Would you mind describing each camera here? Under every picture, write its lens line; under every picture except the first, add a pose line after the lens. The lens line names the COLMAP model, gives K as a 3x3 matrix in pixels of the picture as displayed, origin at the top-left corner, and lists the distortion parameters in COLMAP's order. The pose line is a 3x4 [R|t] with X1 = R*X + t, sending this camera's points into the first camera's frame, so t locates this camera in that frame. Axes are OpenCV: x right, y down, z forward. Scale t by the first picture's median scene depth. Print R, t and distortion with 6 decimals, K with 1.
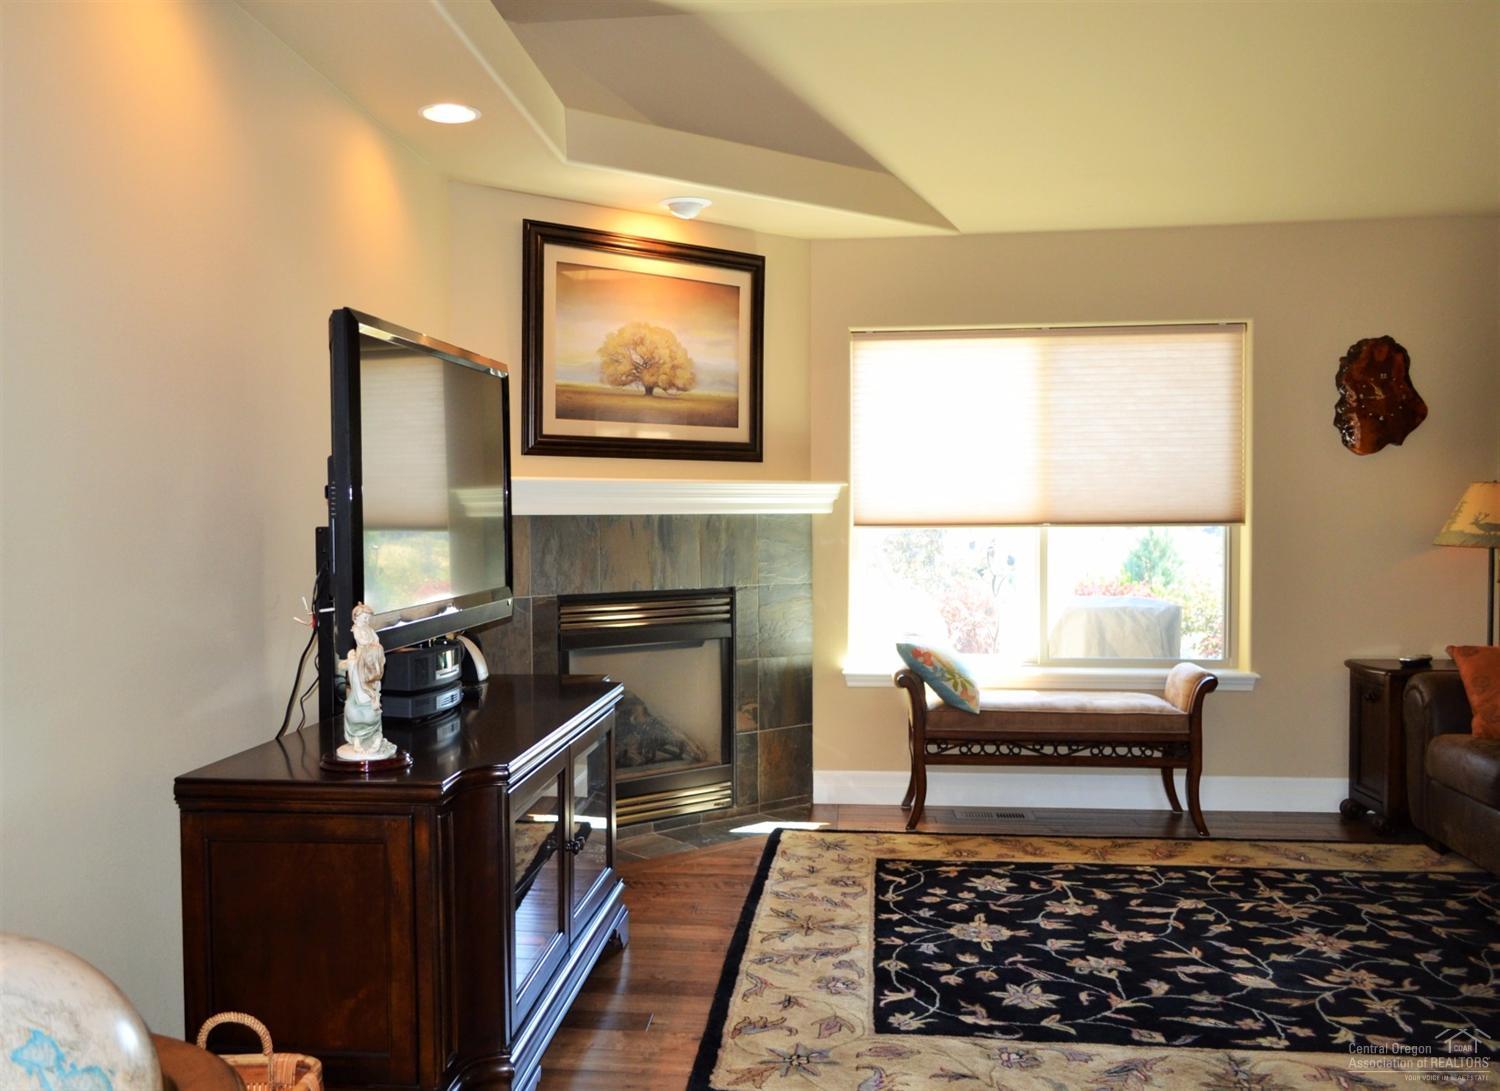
lens RADIAL K [[1331.9, 0, 750.0], [0, 1331.9, 545.5], [0, 0, 1]] dist [0.003524, 0.012871]
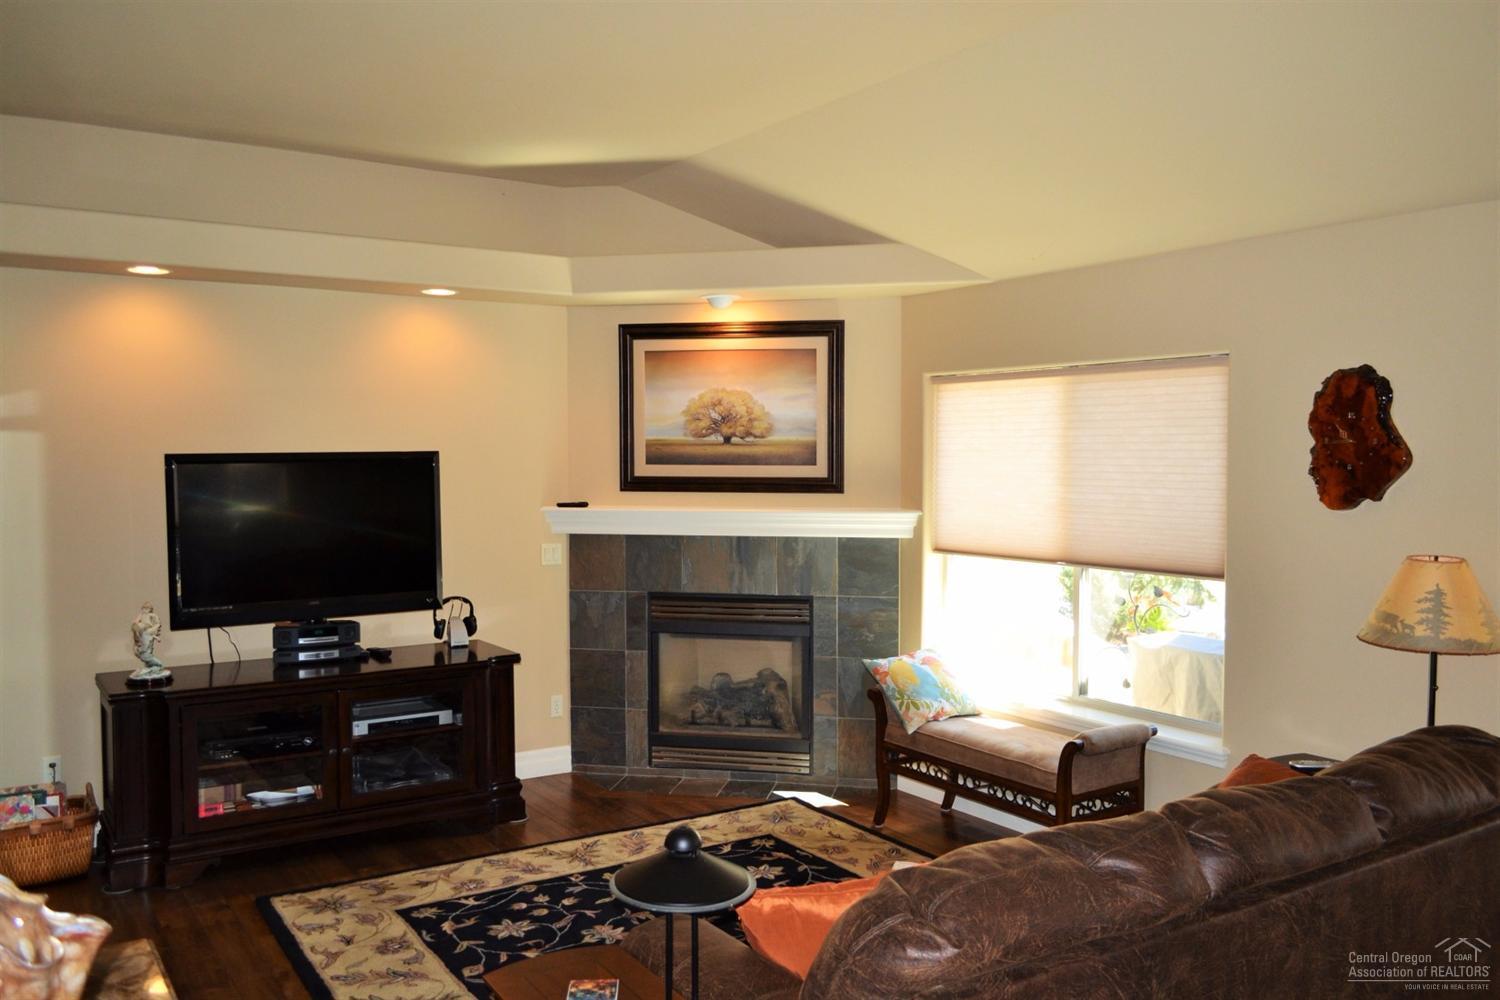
lens RADIAL K [[1225.9, 0, 750.0], [0, 1225.9, 500.0], [0, 0, 1]] dist [-0.006777, -0.005962]
pose [[0.645848, 0.036496, -0.762593, 0.819473], [-0.023926, 0.999334, 0.027563, -0.087842], [0.763091, 0.000444, 0.646291, 0.237603]]
